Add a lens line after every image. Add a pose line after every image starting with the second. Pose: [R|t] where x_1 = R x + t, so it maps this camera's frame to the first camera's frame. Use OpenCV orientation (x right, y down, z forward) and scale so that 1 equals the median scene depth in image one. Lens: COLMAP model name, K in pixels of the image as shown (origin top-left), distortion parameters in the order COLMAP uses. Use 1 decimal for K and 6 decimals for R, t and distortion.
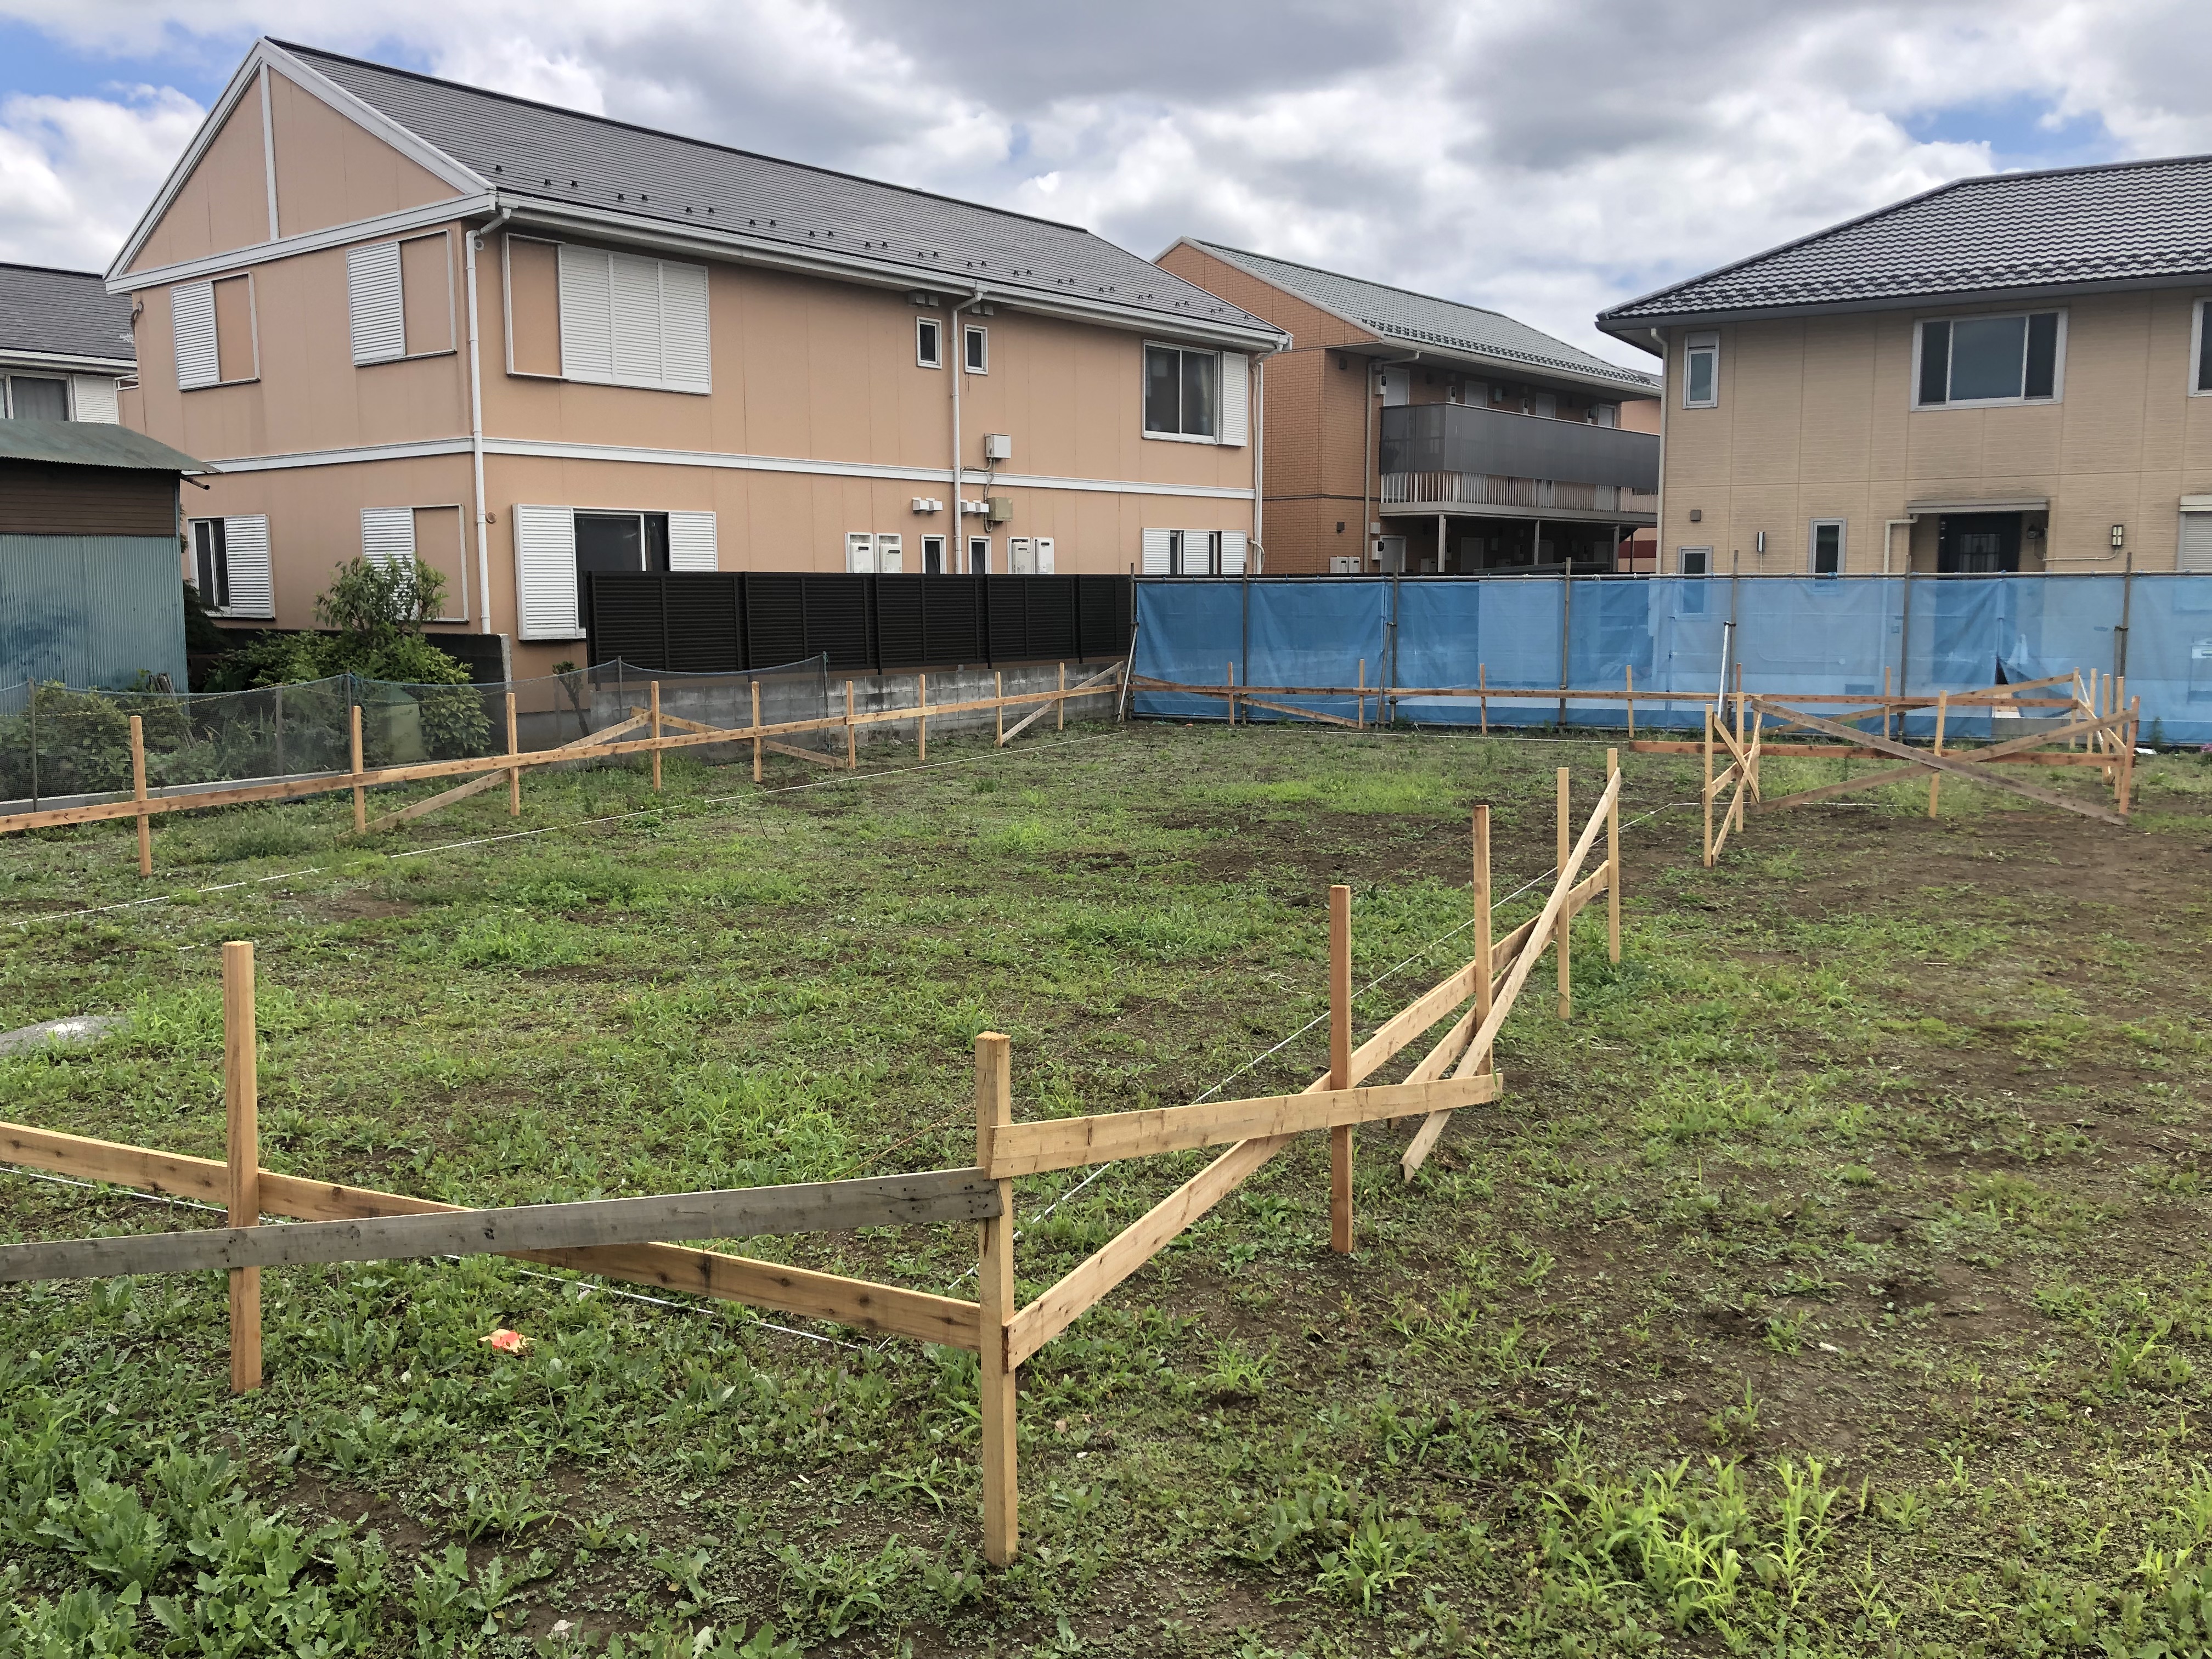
lens RADIAL K [[1882.6, 0, 1106.0], [0, 1882.6, 829.5], [0, 0, 1]] dist [0.050098, -0.004751]
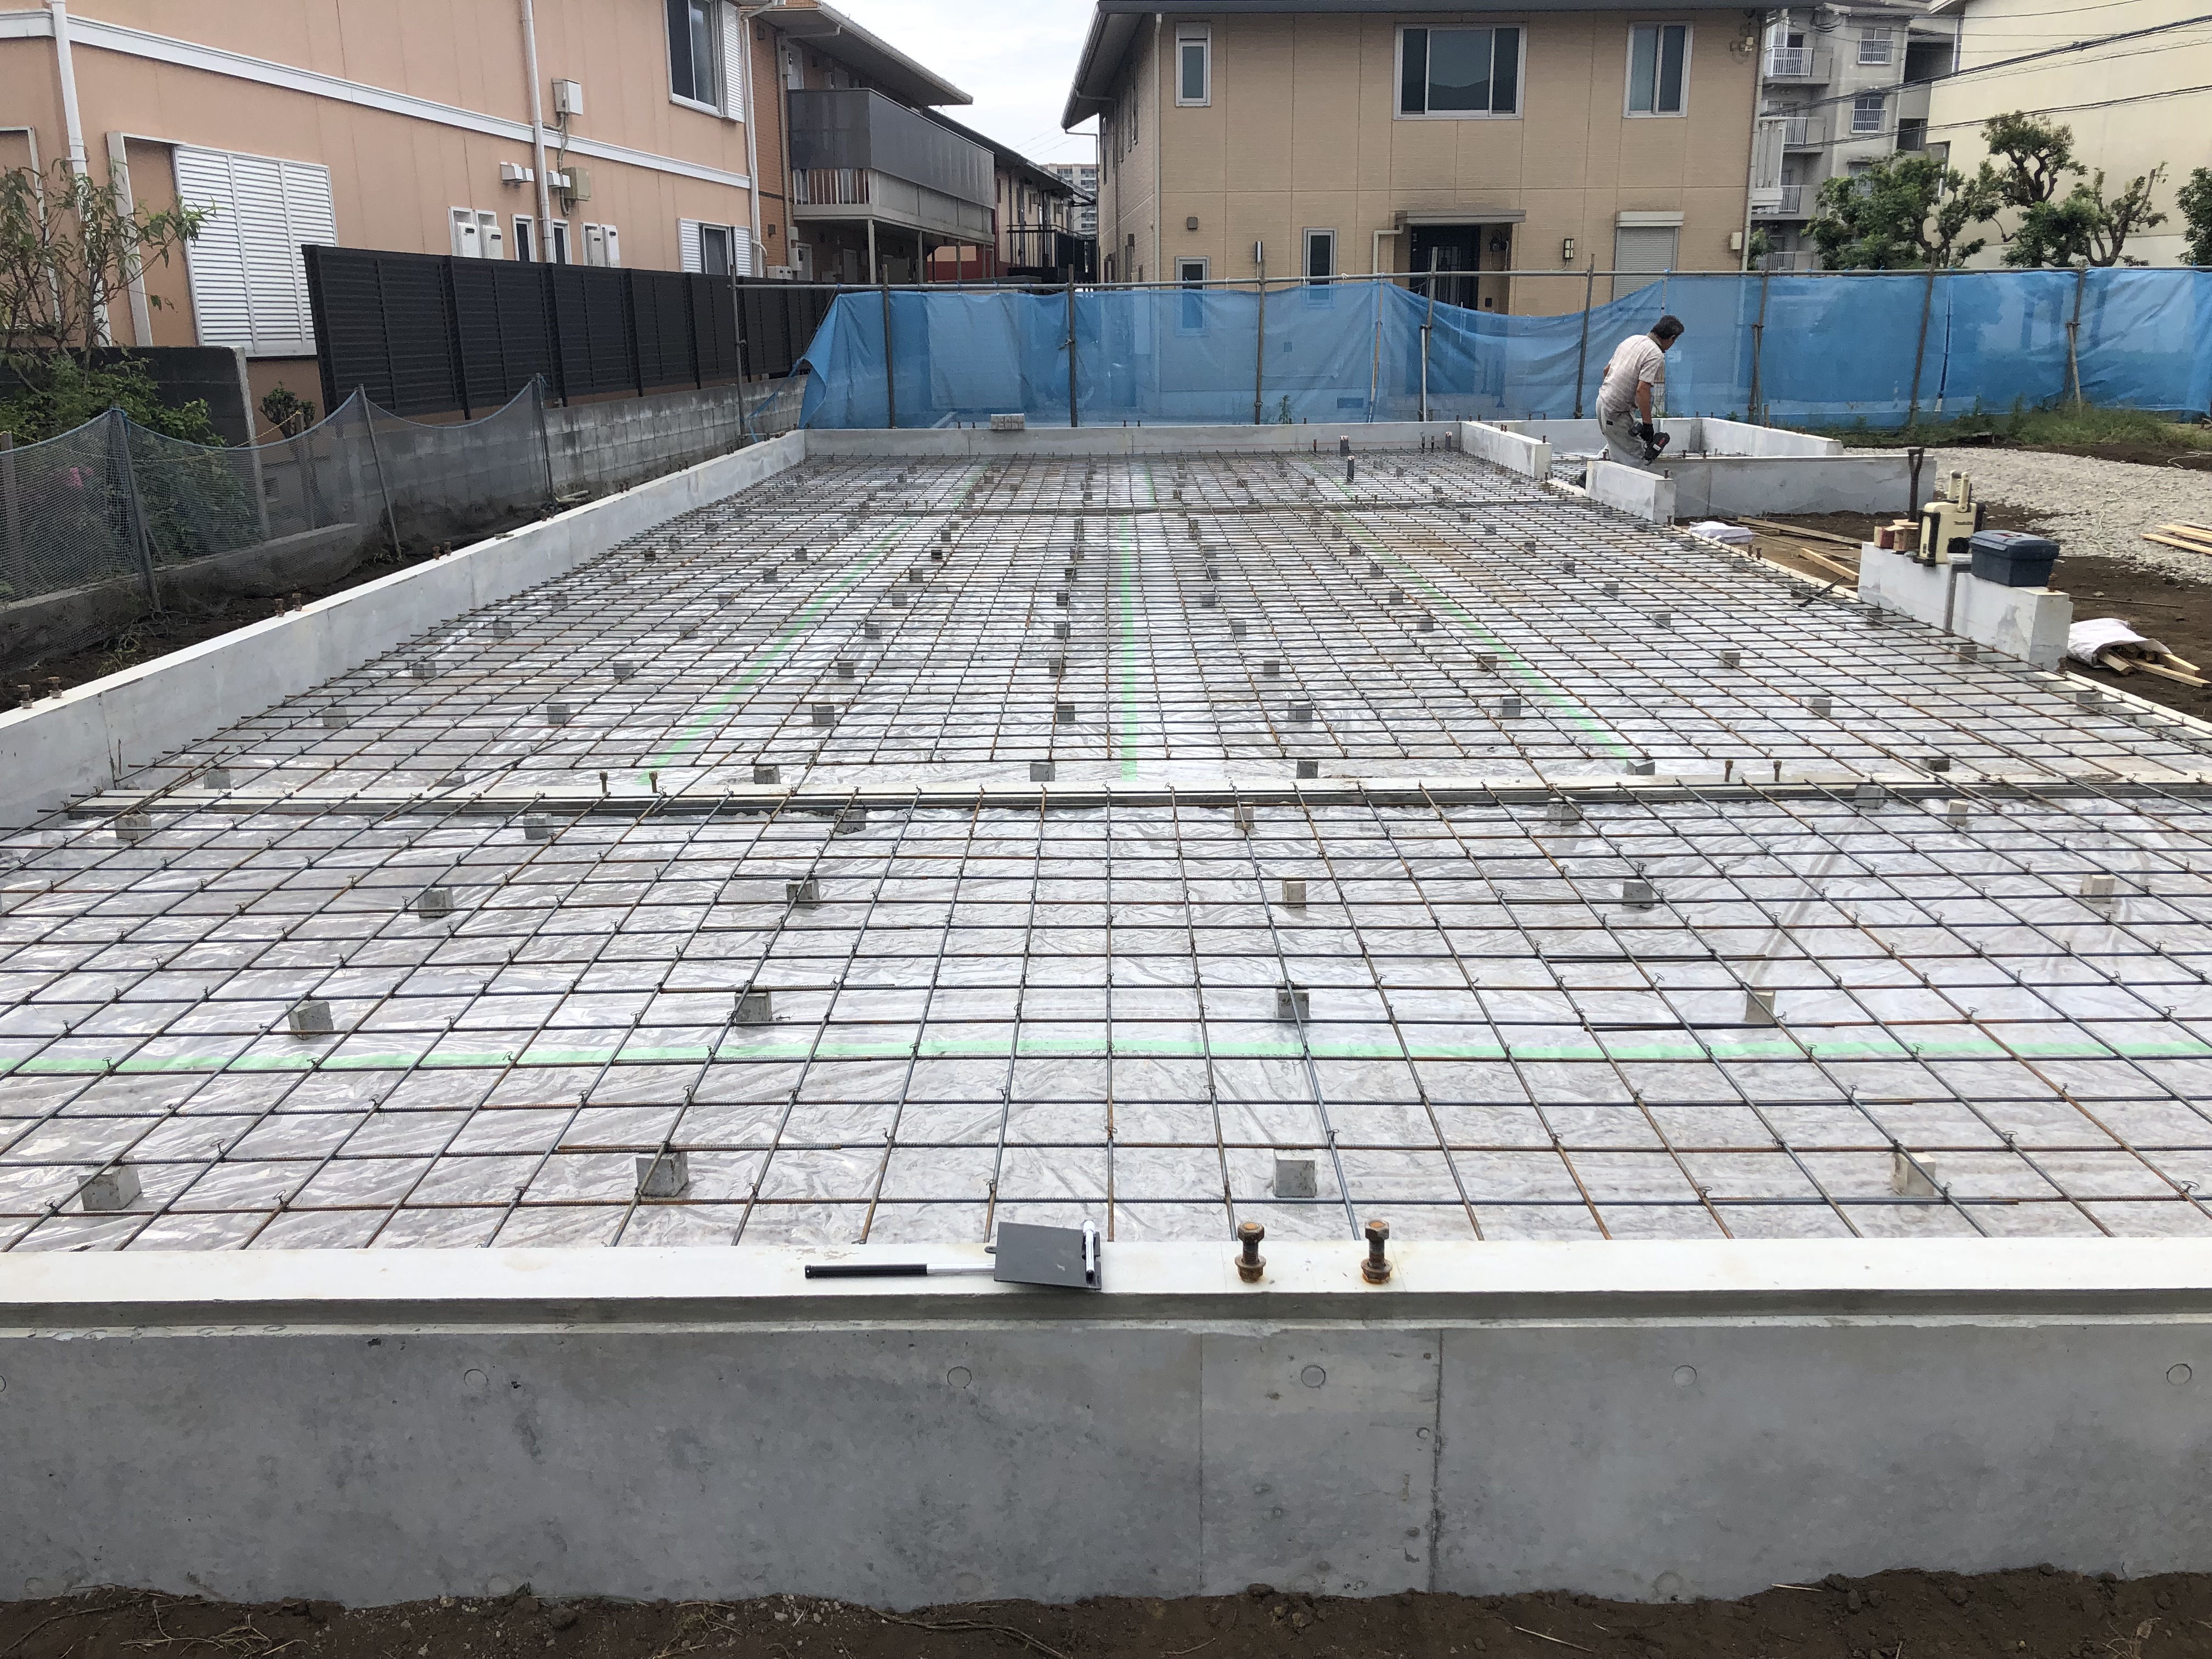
lens RADIAL K [[1824.0, 0, 1106.0], [0, 1824.0, 829.5], [0, 0, 1]] dist [0.089158, -0.068766]
pose [[0.839187, -0.150098, 0.522720, -0.315354], [0.075916, 0.984079, 0.160700, -0.016243], [-0.538519, -0.095174, 0.837221, 0.229792]]
